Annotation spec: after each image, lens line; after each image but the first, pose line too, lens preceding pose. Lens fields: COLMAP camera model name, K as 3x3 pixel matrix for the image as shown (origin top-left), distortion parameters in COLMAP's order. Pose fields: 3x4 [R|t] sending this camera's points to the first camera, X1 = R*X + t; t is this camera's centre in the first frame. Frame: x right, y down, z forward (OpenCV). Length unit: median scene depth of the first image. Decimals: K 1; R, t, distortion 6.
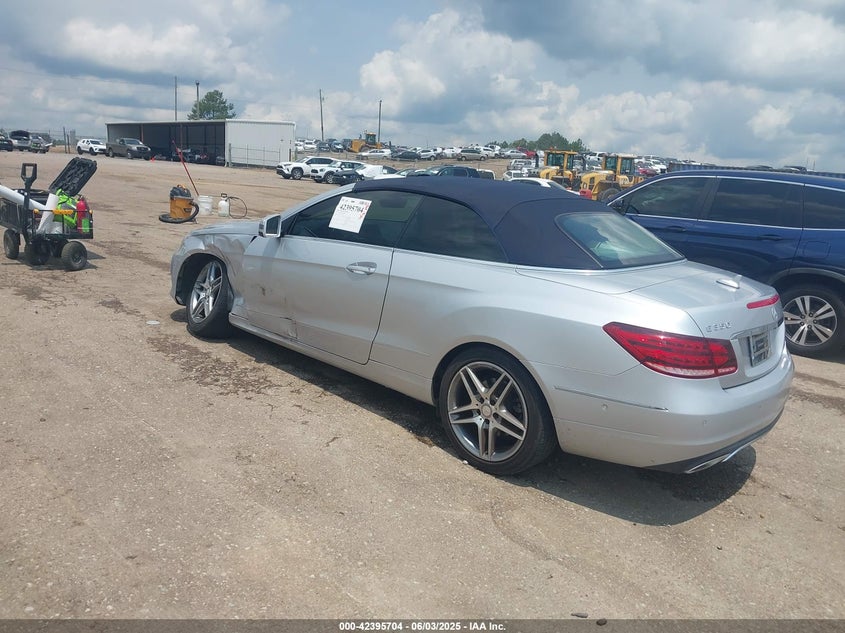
lens RADIAL K [[626.2, 0, 426.6], [0, 626.2, 314.6], [0, 0, 1]] dist [0.031991, 0.004892]
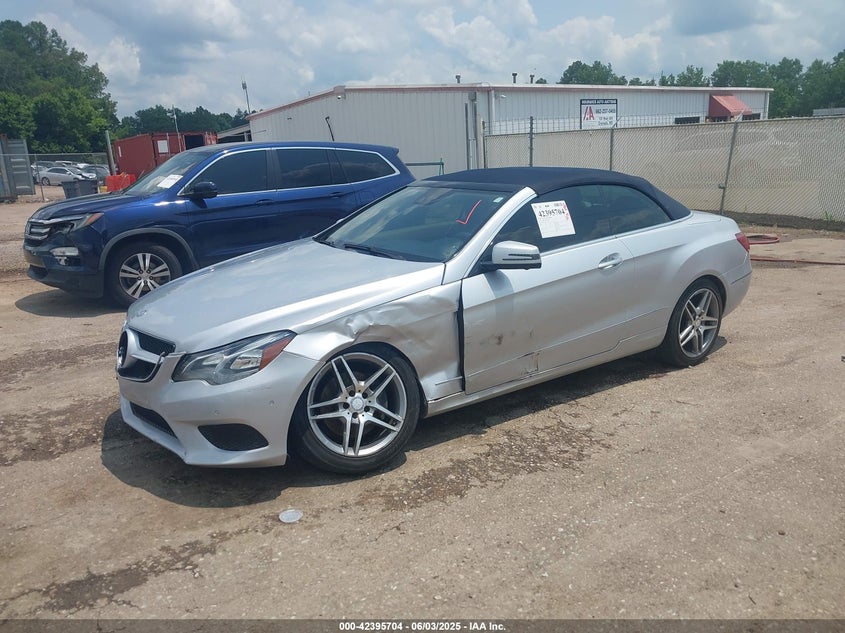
lens RADIAL K [[626.2, 0, 426.6], [0, 626.2, 314.6], [0, 0, 1]] dist [0.031991, 0.004892]
pose [[0.250677, -0.335863, 0.907941, -0.974959], [0.274132, 0.924126, 0.266164, -0.298611], [-0.928446, 0.182174, 0.323728, 0.802951]]
